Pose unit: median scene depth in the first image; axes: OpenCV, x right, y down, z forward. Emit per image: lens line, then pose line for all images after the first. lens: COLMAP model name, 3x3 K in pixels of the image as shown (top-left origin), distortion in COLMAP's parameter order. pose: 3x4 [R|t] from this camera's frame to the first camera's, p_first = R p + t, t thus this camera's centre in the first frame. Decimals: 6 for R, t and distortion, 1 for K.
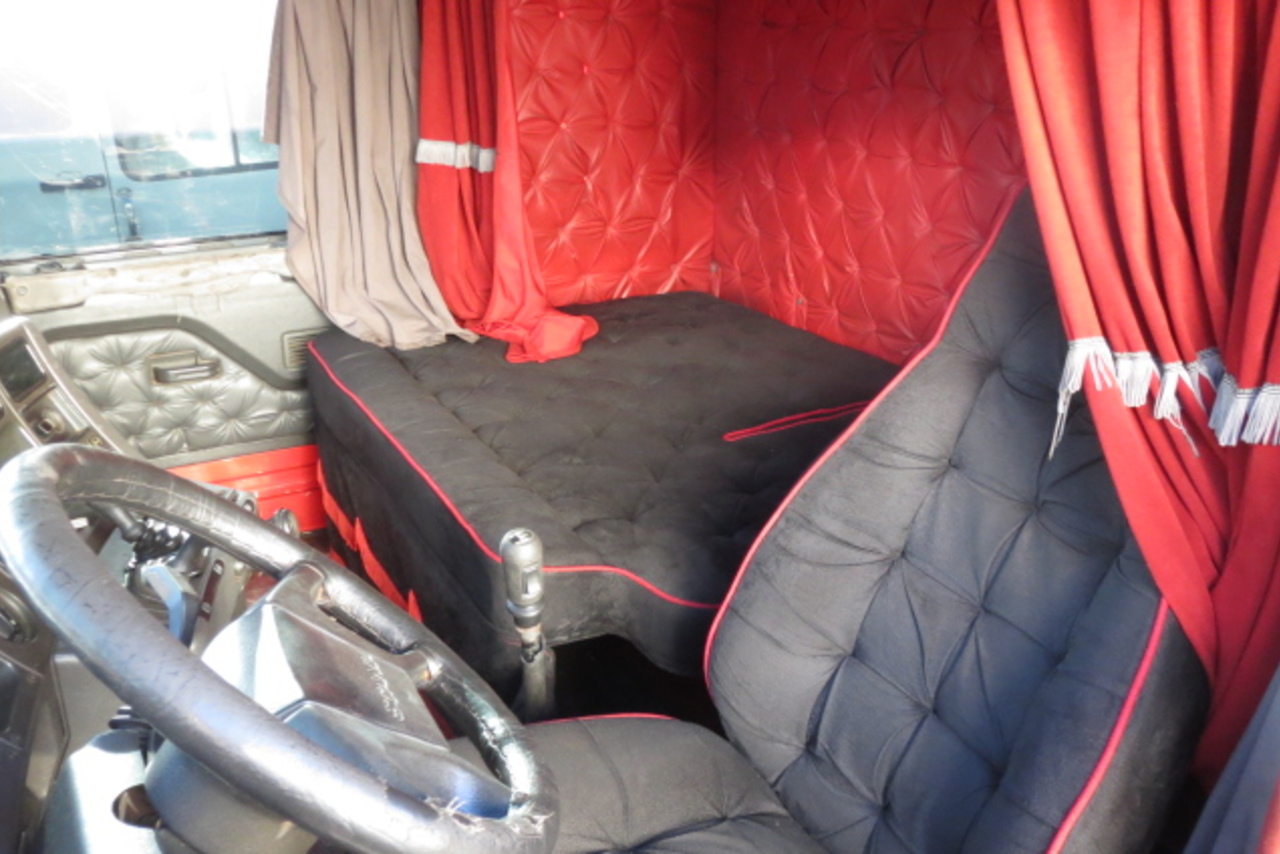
lens RADIAL K [[1074.1, 0, 636.7], [0, 1074.1, 429.8], [0, 0, 1]] dist [-0.035164, 0.021010]
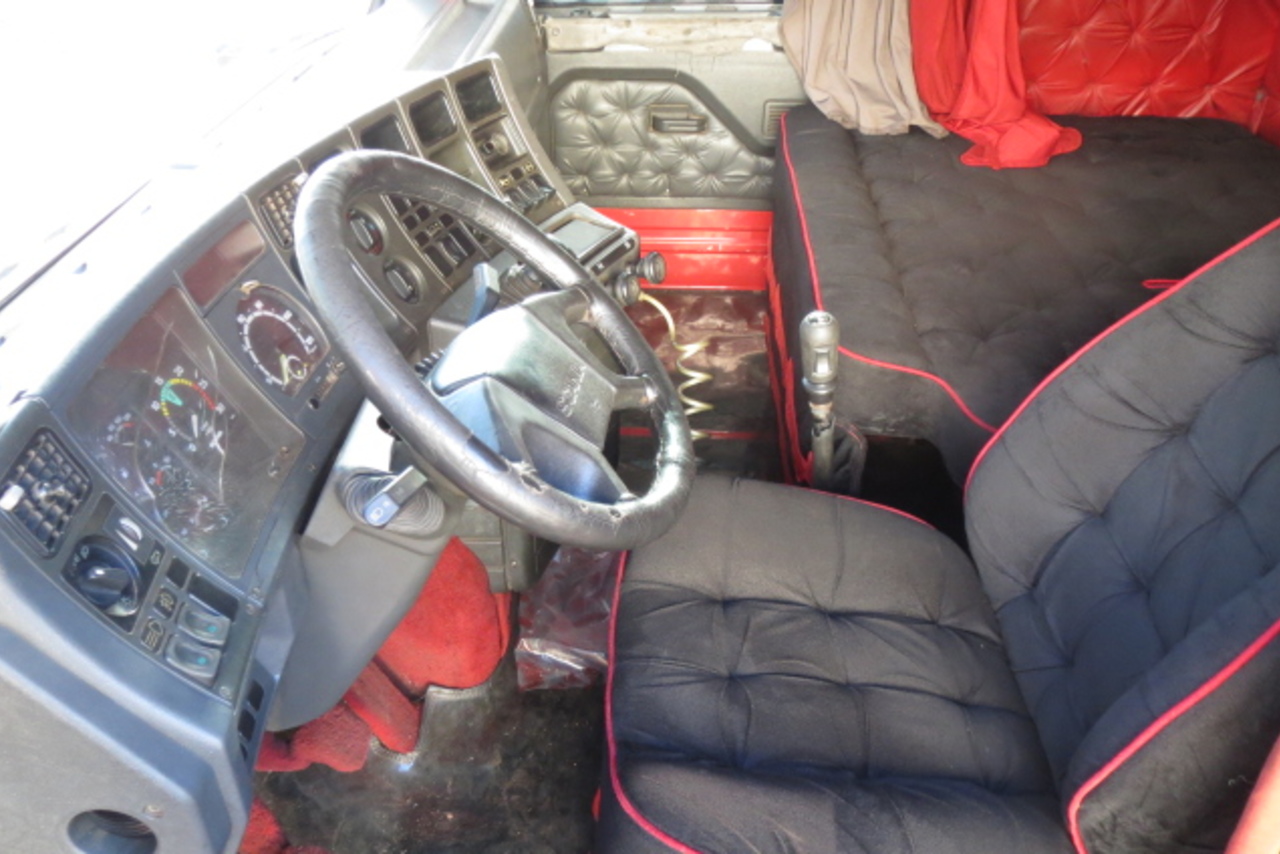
lens RADIAL K [[1074.1, 0, 633.3], [0, 1074.1, 429.1], [0, 0, 1]] dist [-0.035164, 0.021010]
pose [[0.848890, 0.276129, -0.450709, 0.135448], [-0.183133, 0.953529, 0.239260, -0.010236], [0.495831, -0.120565, 0.860009, -0.019692]]
